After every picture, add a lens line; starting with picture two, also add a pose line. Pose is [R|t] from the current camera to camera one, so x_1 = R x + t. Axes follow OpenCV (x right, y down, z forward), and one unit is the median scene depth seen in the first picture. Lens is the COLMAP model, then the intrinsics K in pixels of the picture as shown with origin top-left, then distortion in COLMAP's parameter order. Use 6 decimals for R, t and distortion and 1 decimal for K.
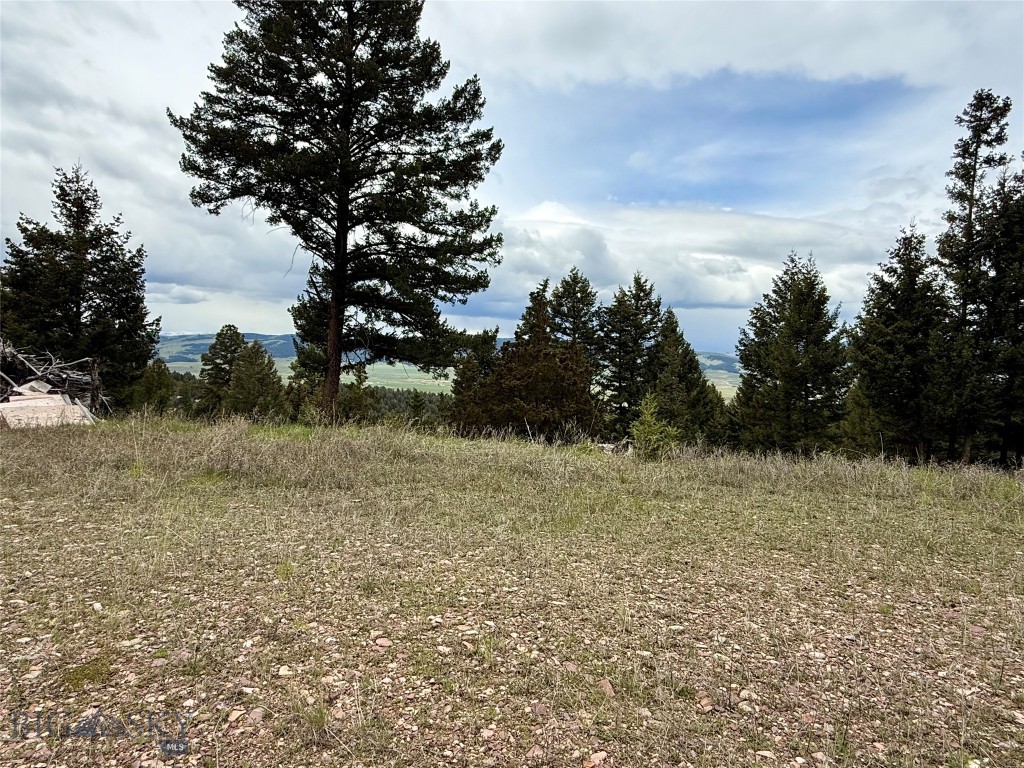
lens RADIAL K [[654.7, 0, 512.0], [0, 654.7, 384.0], [0, 0, 1]] dist [0.017860, 0.001539]
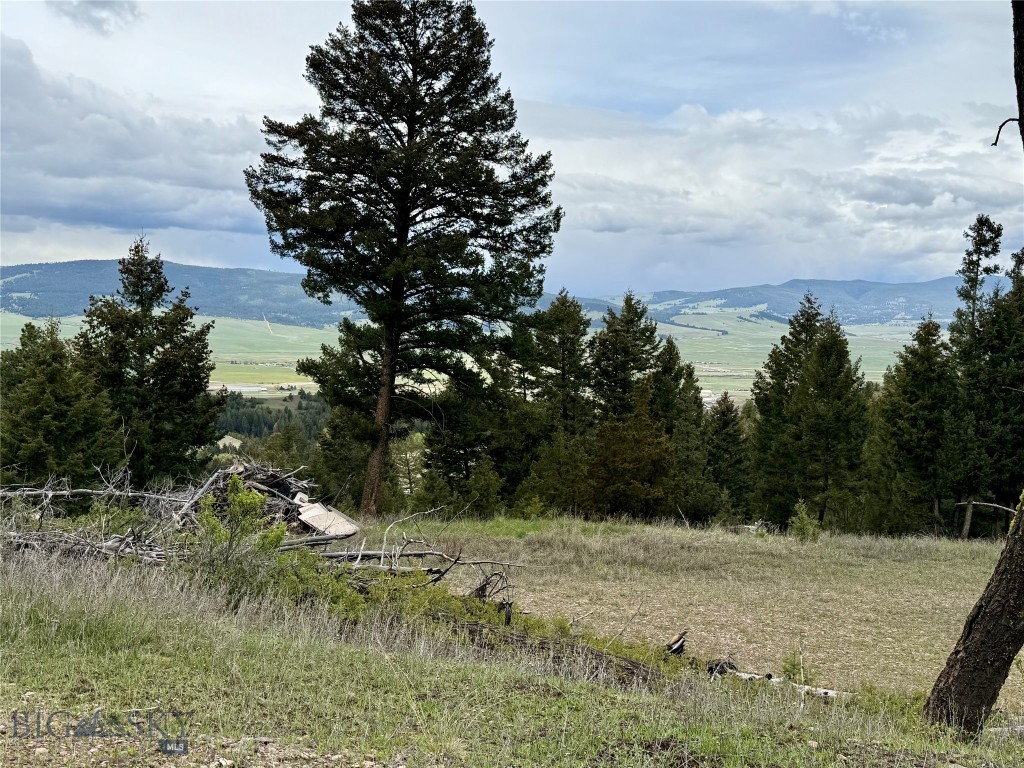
lens RADIAL K [[1157.0, 0, 512.0], [0, 1157.0, 384.0], [0, 0, 1]] dist [0.004702, -0.012310]
pose [[0.971719, -0.011542, 0.235858, -0.607683], [0.004268, 0.999500, 0.031329, -0.190971], [-0.236101, -0.029436, 0.971283, -0.832246]]
